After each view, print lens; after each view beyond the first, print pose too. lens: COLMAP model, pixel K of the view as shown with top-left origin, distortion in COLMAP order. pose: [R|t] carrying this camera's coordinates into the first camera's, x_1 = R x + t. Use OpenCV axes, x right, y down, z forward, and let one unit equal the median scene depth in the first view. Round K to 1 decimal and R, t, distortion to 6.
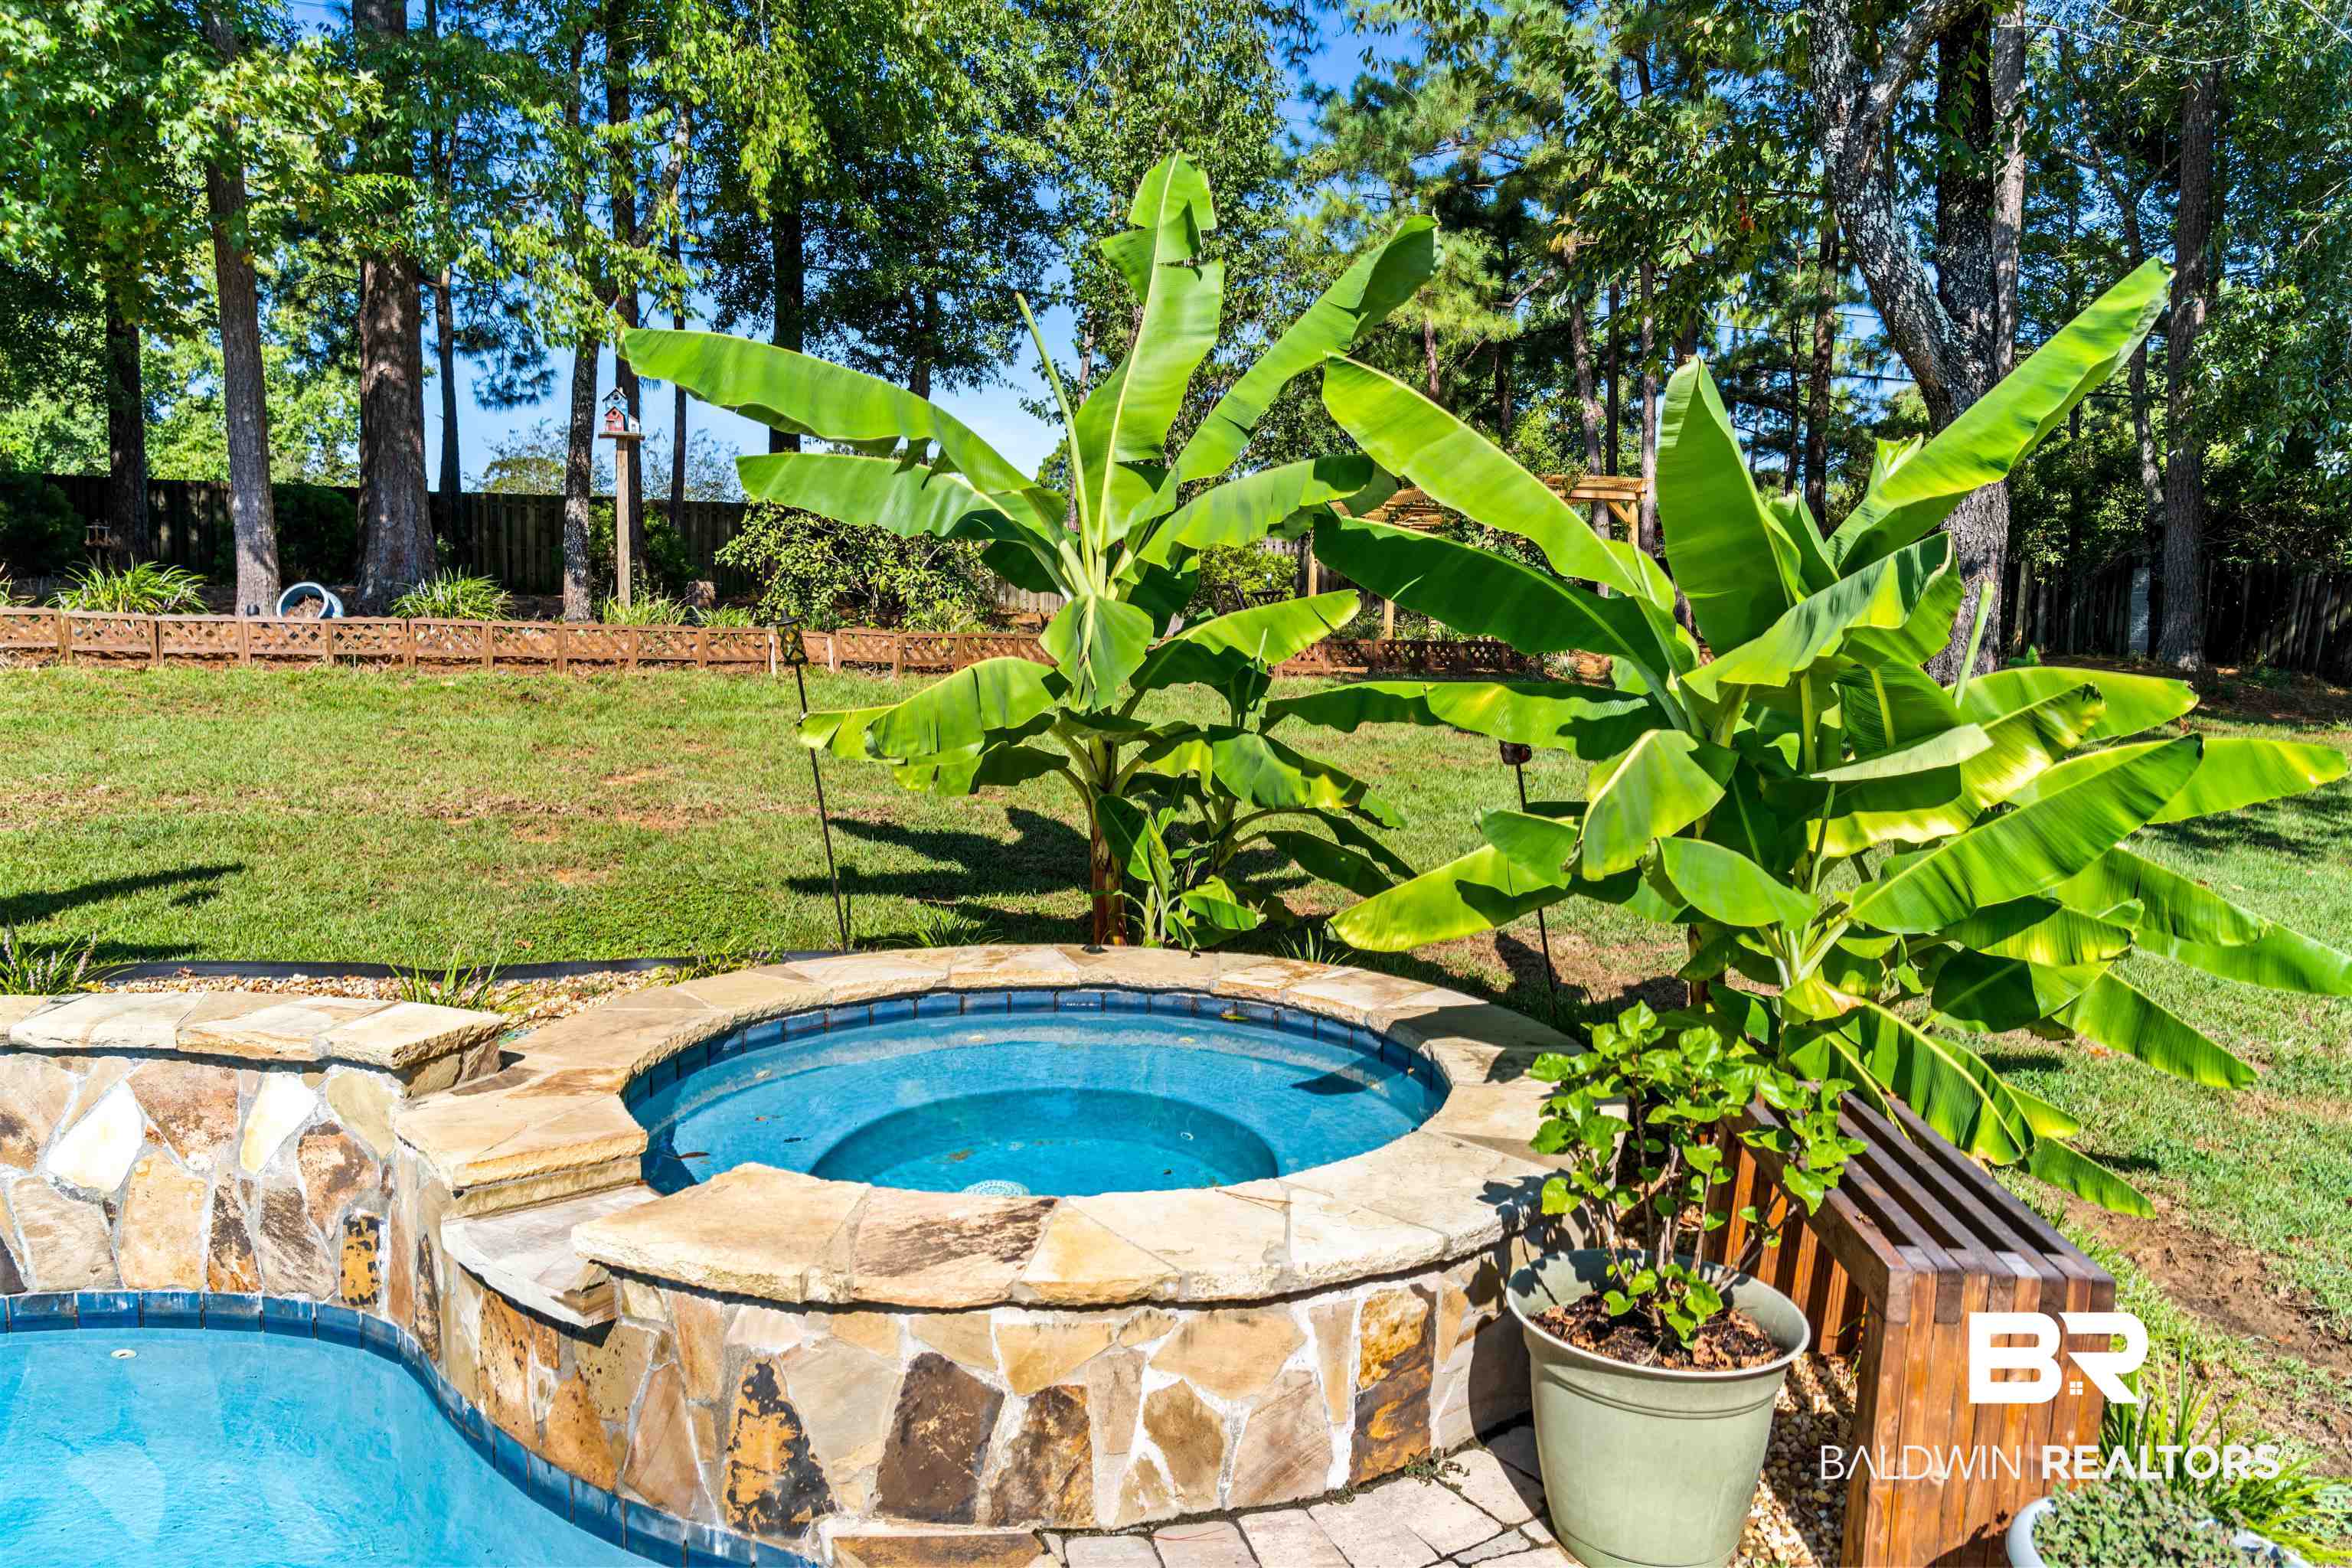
lens RADIAL K [[1593.0, 0, 1183.2], [0, 1593.0, 775.1], [0, 0, 1]] dist [-0.011049, 0.000893]
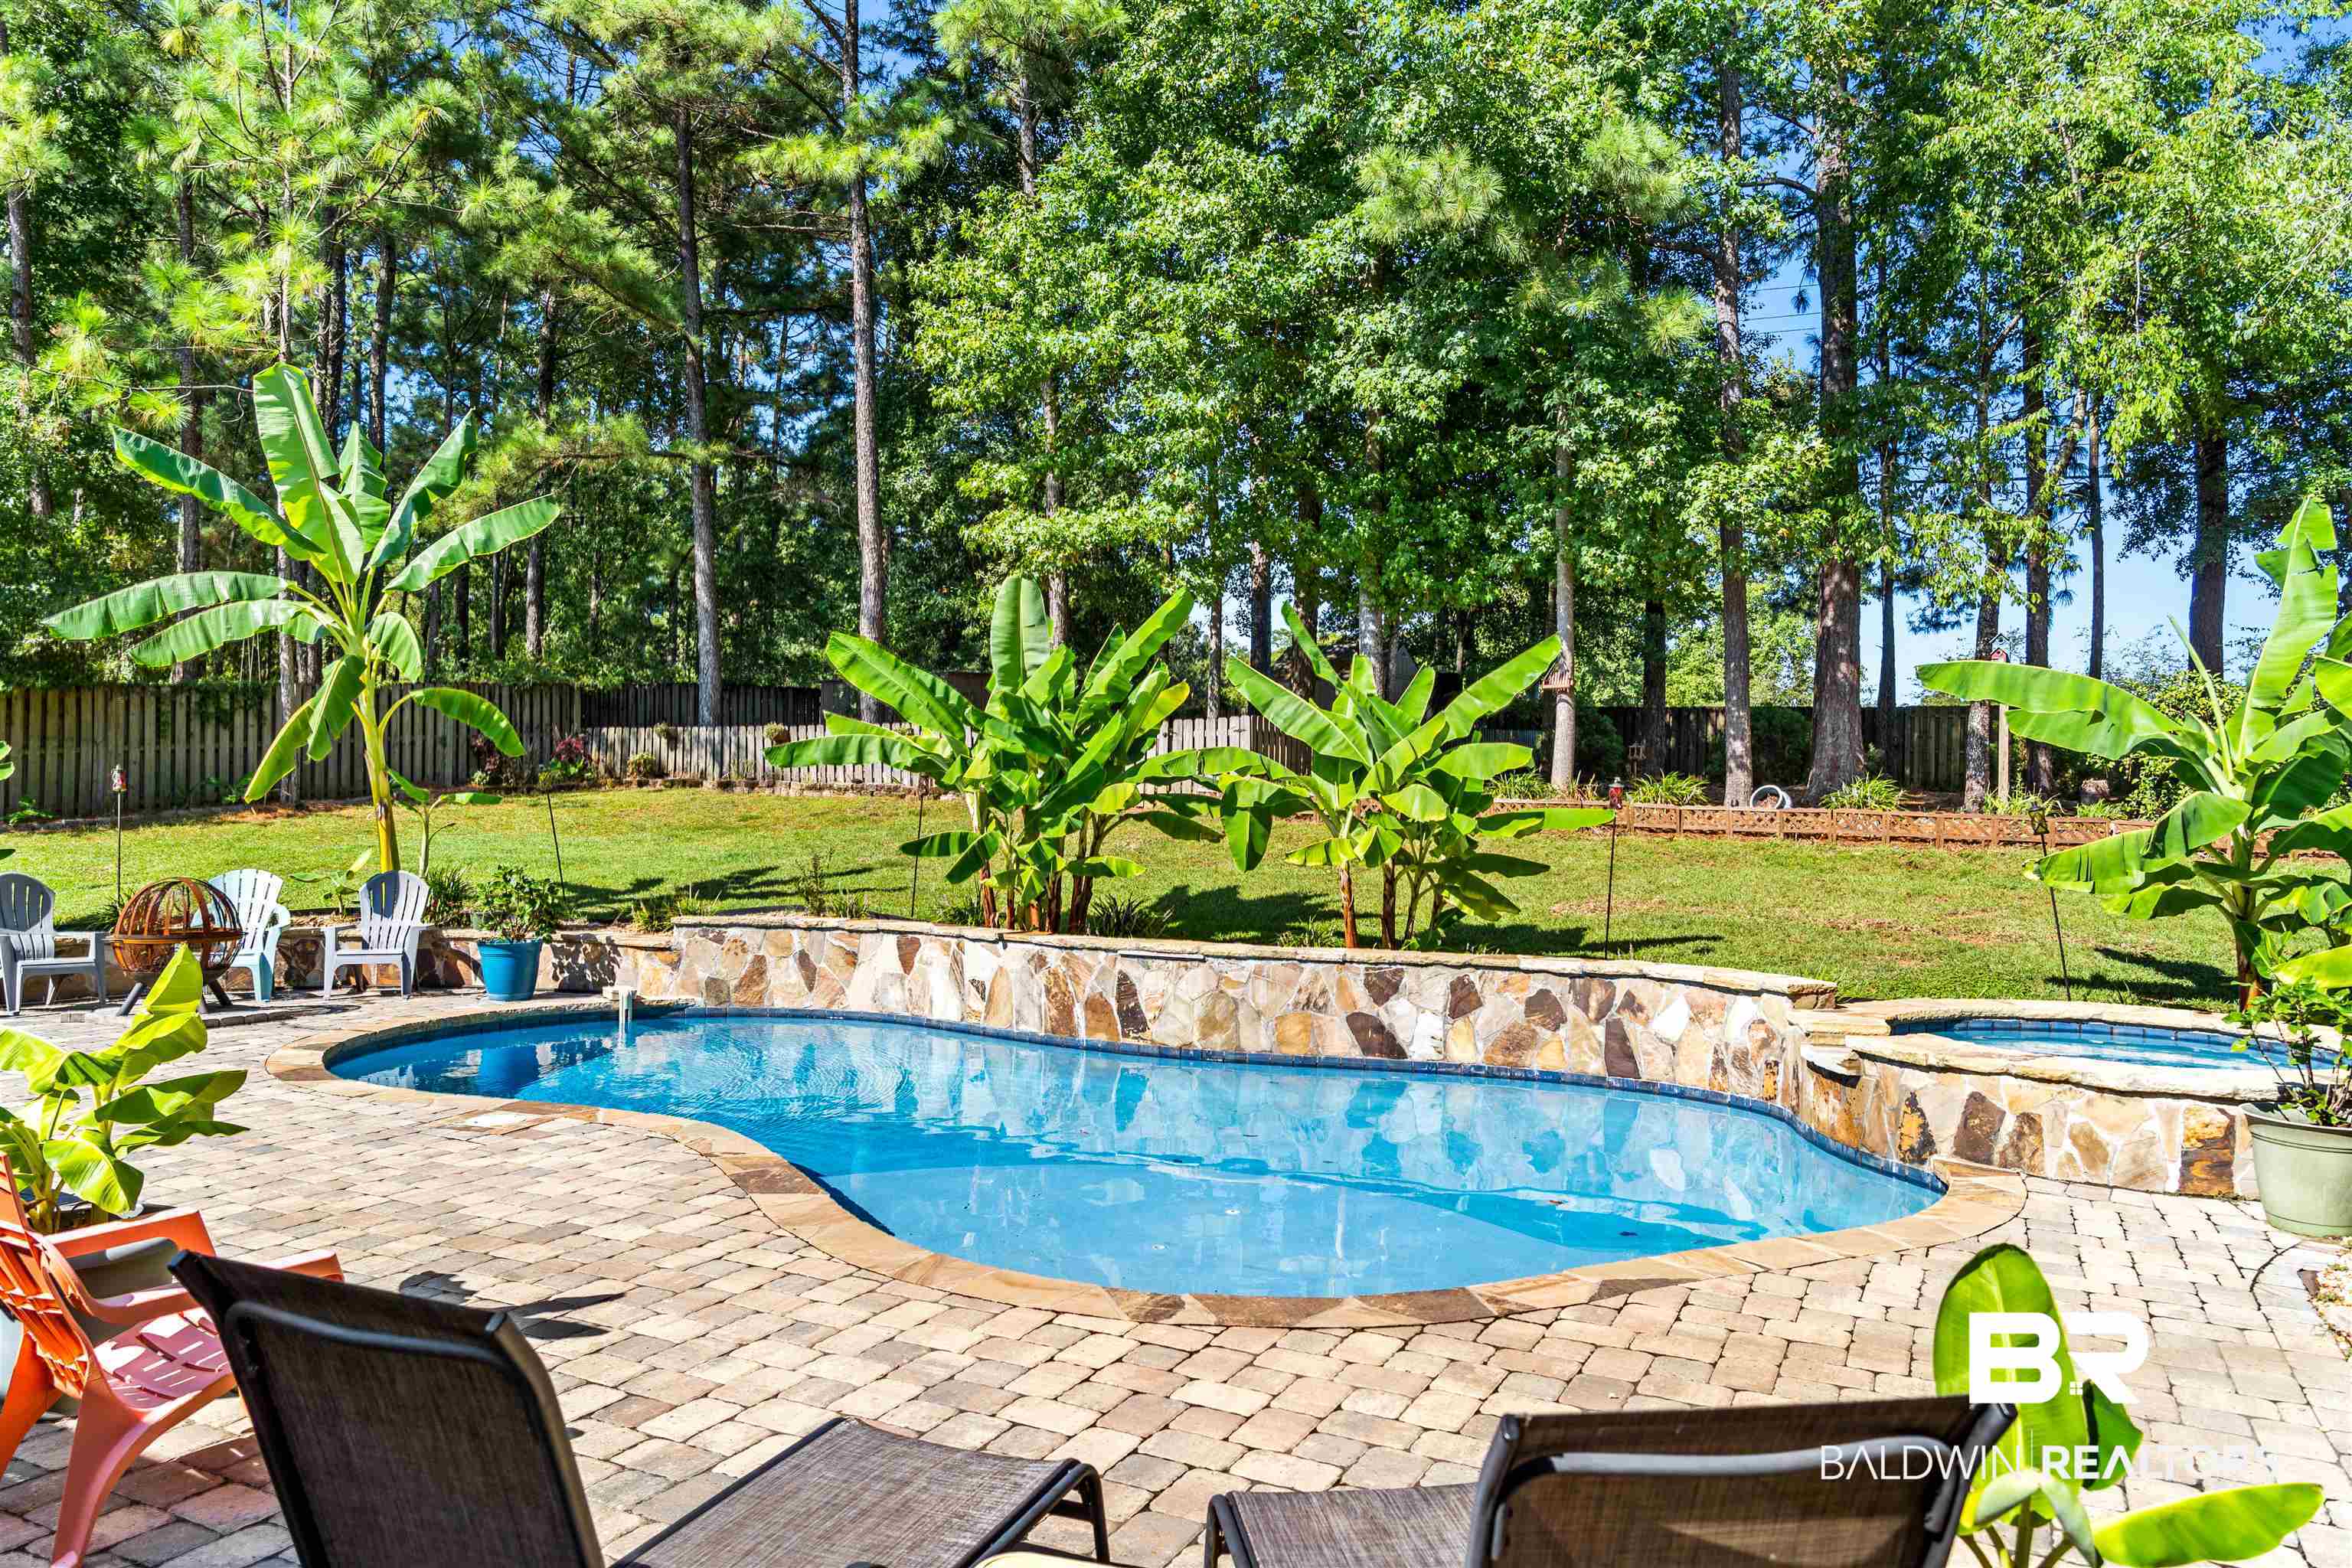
lens RADIAL K [[1593.0, 0, 1183.2], [0, 1593.0, 775.1], [0, 0, 1]] dist [-0.011049, 0.000893]
pose [[0.654291, -0.012746, -0.756135, 0.390007], [-0.080175, 0.993054, -0.086116, 0.076271], [0.751981, 0.116968, 0.648724, -0.688343]]
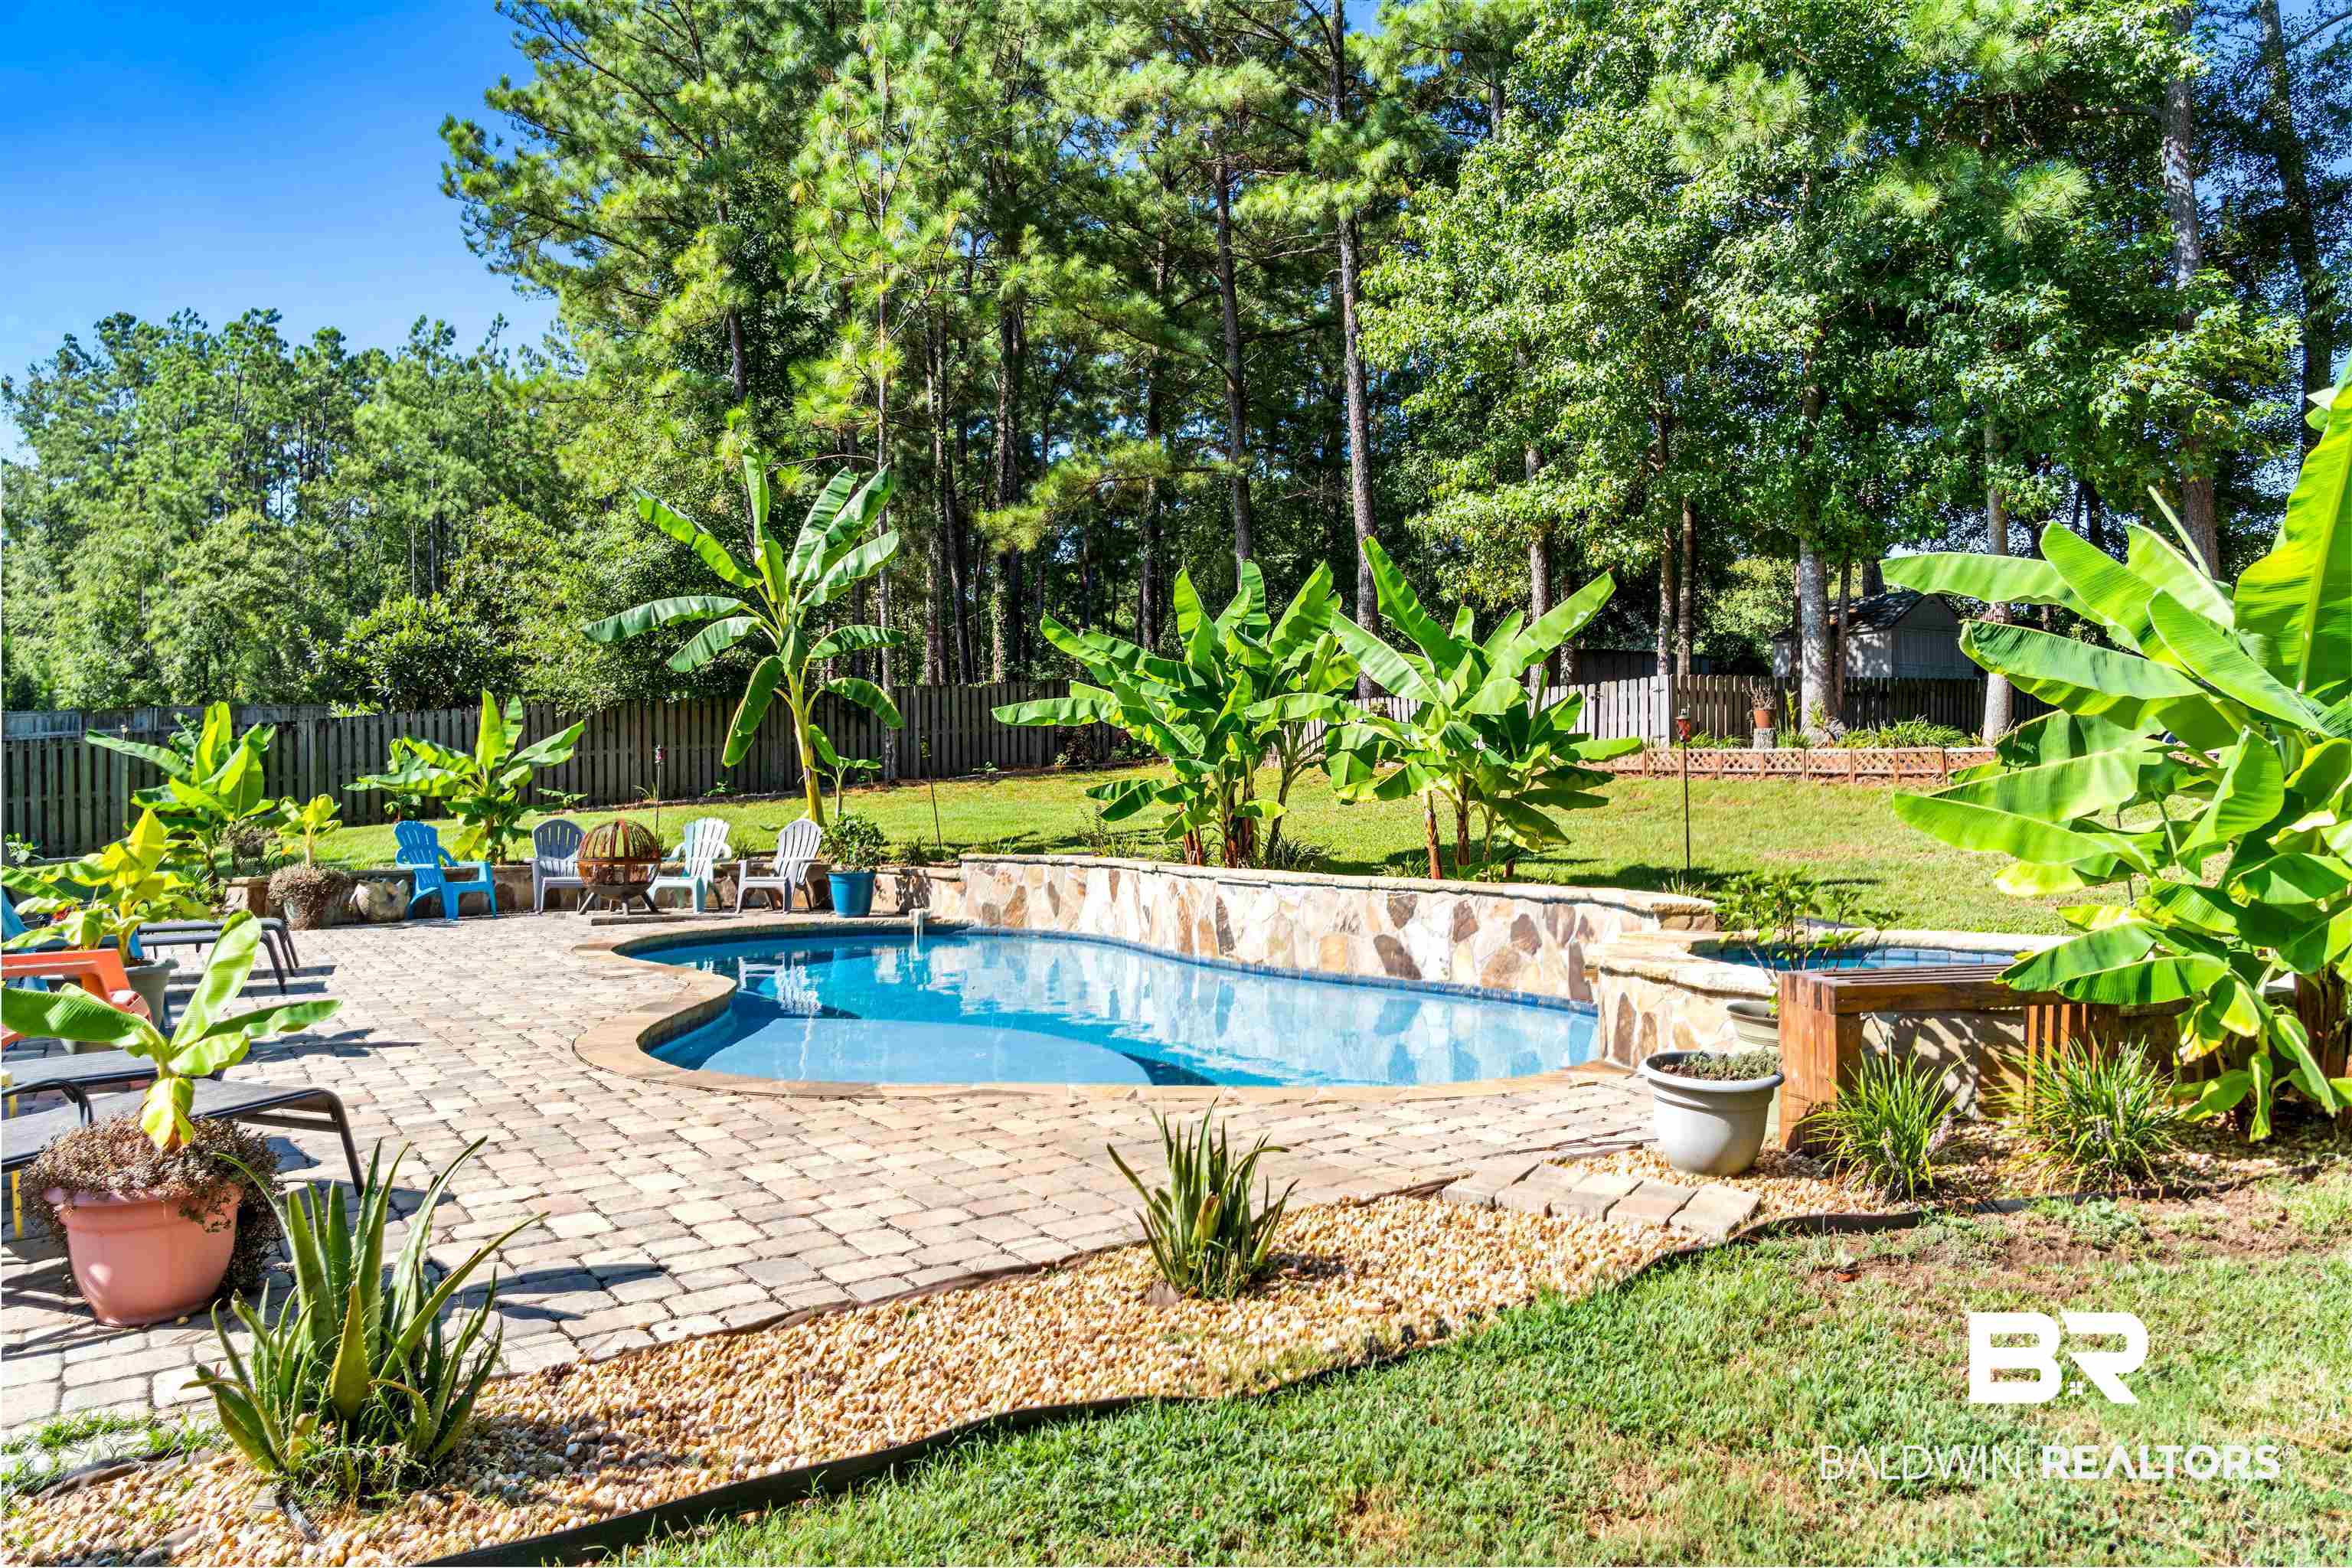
lens RADIAL K [[1593.0, 0, 1183.2], [0, 1593.0, 775.1], [0, 0, 1]] dist [-0.011049, 0.000893]
pose [[0.221456, -0.017300, -0.975017, 0.906455], [-0.089646, 0.995248, -0.038020, 0.074274], [0.971041, 0.095826, 0.218853, -0.112527]]
